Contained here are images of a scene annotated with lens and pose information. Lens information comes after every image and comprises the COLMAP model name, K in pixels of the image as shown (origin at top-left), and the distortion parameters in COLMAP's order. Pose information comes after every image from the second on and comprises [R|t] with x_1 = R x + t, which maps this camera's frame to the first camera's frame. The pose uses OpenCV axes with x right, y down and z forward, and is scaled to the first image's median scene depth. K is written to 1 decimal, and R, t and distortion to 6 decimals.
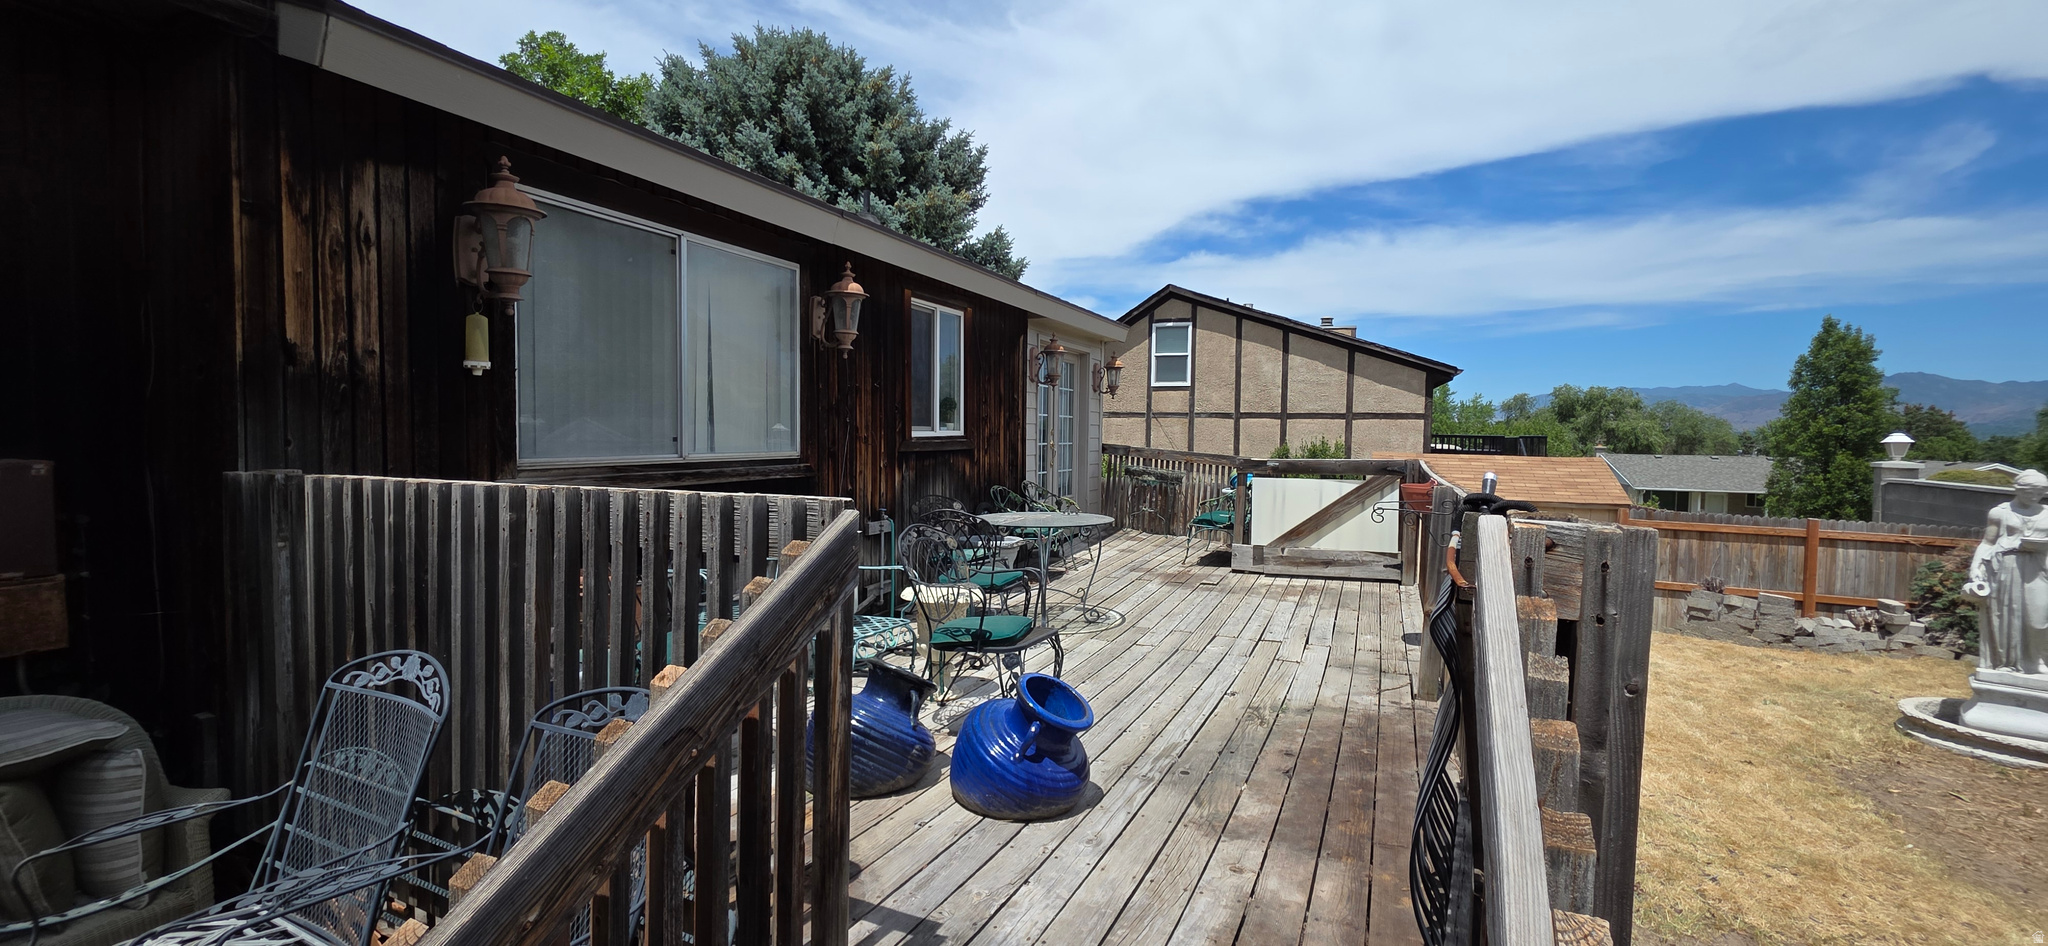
lens RADIAL K [[824.7, 0, 1037.7], [0, 824.7, 461.3], [0, 0, 1]] dist [0.004756, -0.005159]
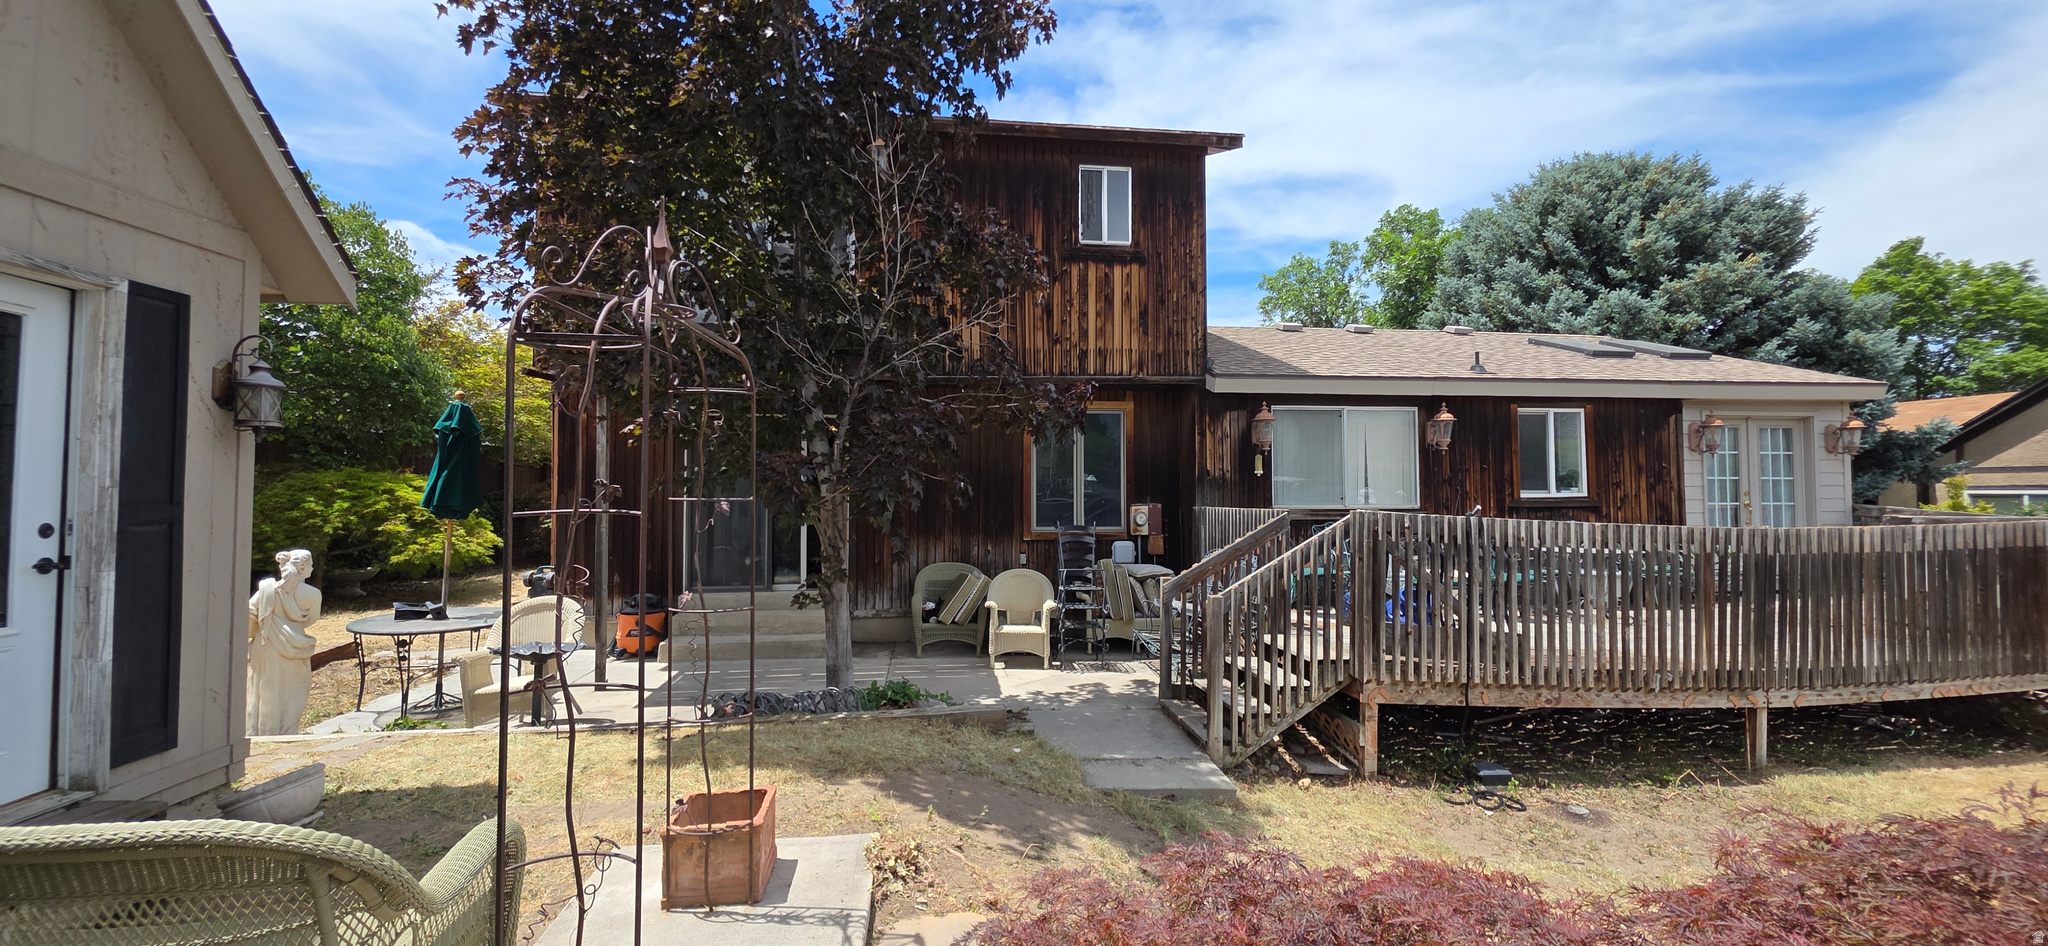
lens RADIAL K [[824.7, 0, 1020.3], [0, 824.7, 466.8], [0, 0, 1]] dist [0.004756, -0.005159]
pose [[0.504995, -0.034164, -0.862446, 0.358349], [-0.025777, 0.998174, -0.054635, 0.011322], [0.862737, 0.049822, 0.503192, -0.302484]]
